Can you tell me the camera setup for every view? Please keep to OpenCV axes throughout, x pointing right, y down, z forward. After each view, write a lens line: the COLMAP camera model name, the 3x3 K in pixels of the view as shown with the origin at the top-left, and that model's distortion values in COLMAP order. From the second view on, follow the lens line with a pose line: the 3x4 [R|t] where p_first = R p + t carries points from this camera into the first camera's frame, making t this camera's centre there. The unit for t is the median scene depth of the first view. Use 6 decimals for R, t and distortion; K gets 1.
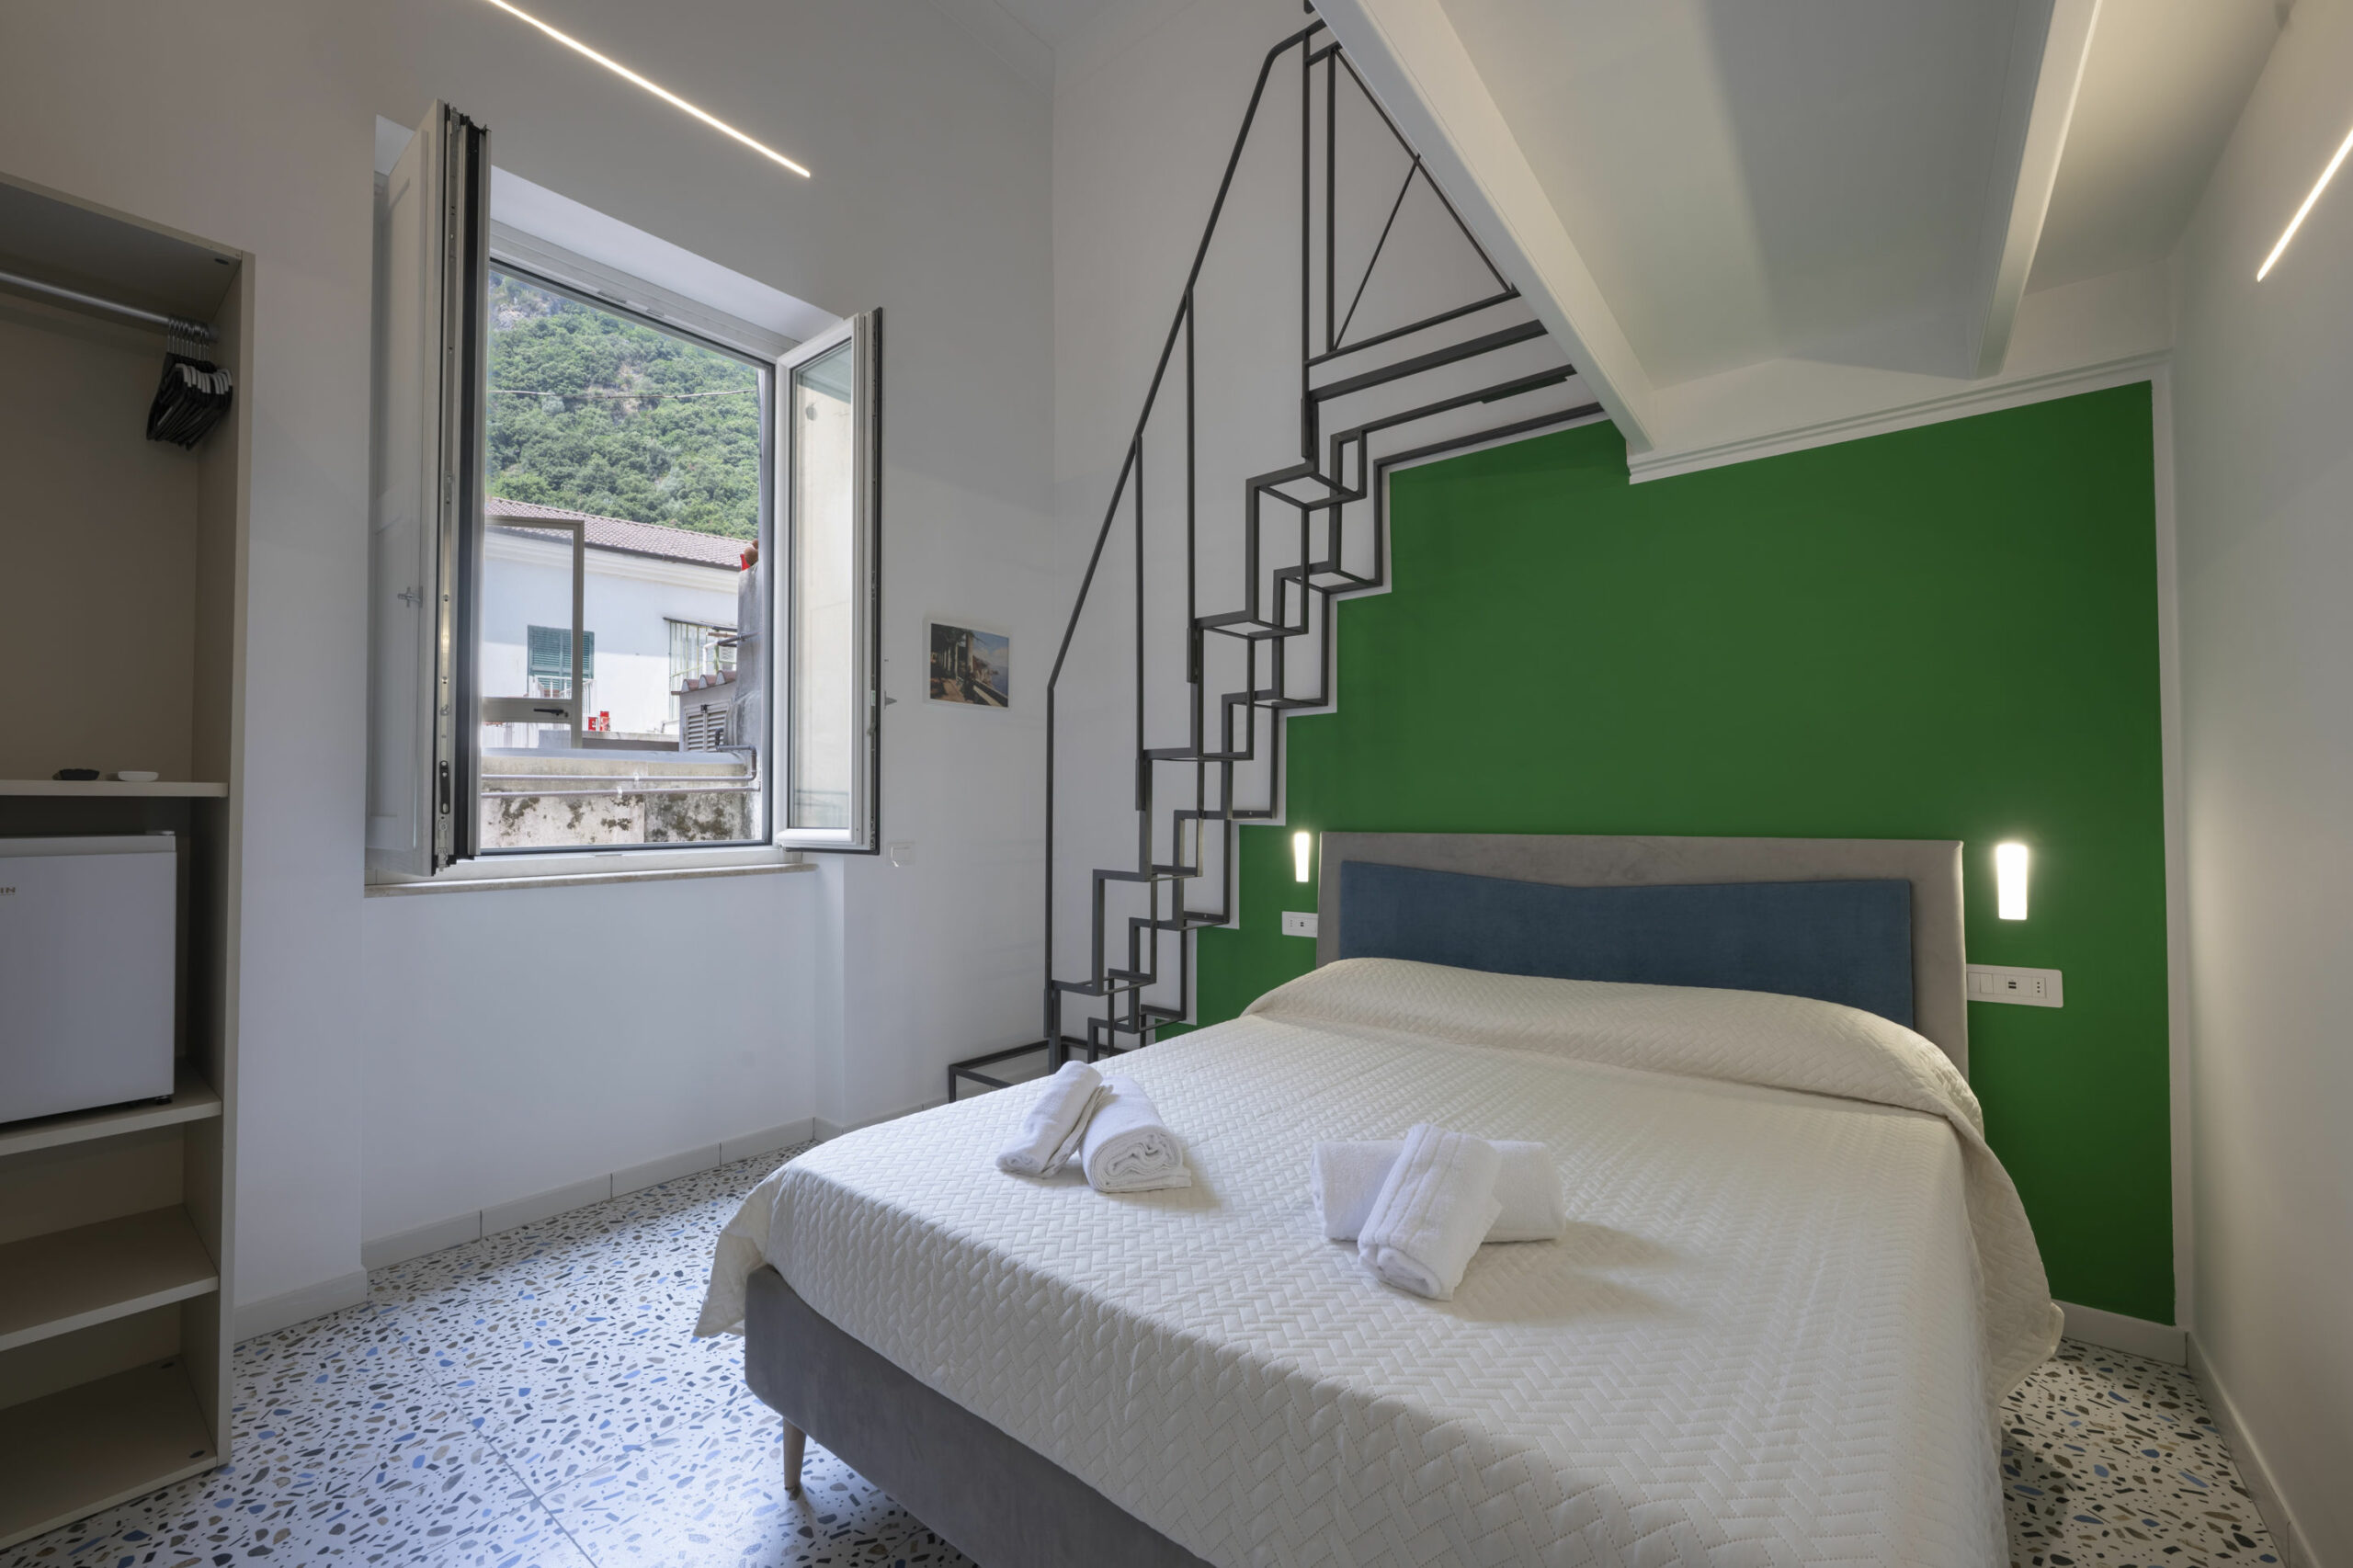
lens RADIAL K [[940.1, 0, 1184.5], [0, 940.1, 786.9], [0, 0, 1]] dist [-0.002363, 0.001218]
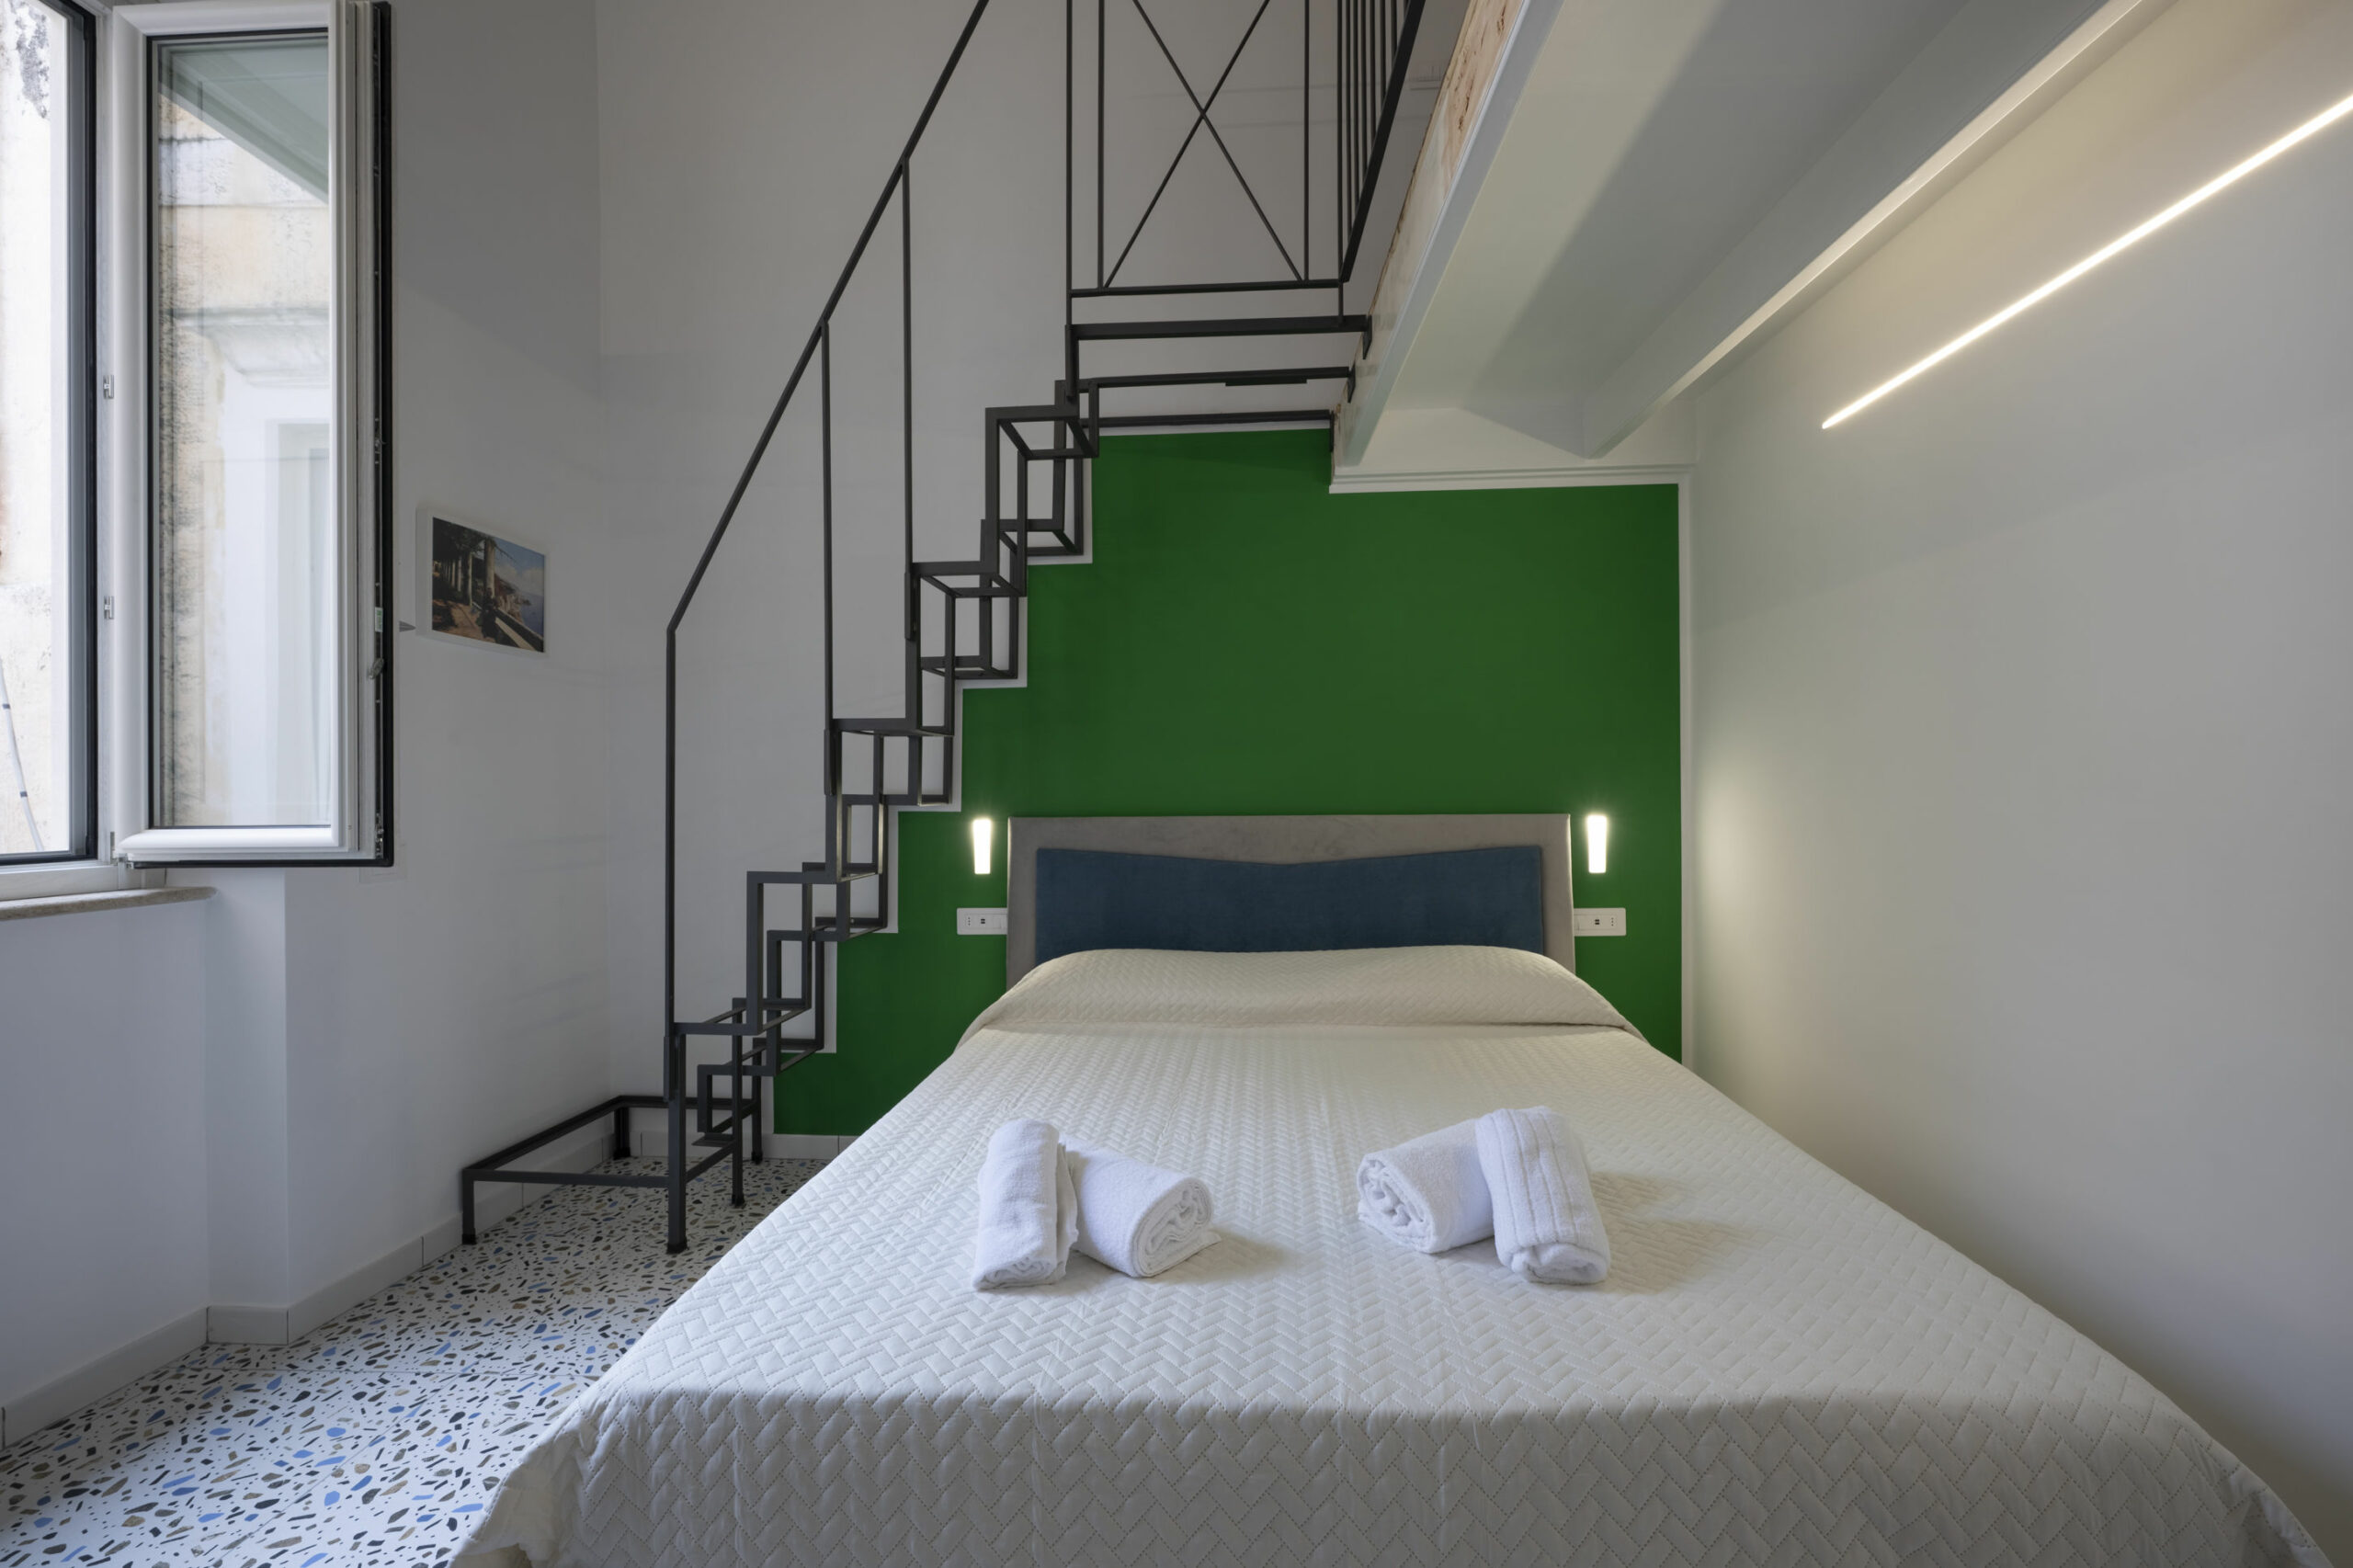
lens RADIAL K [[940.1, 0, 1177.2], [0, 940.1, 787.7], [0, 0, 1]] dist [-0.002363, 0.001218]
pose [[0.821371, -0.000494, 0.570394, -0.263753], [-0.008517, 0.999878, 0.013130, 0.006267], [-0.570331, -0.015643, 0.821266, 0.179780]]
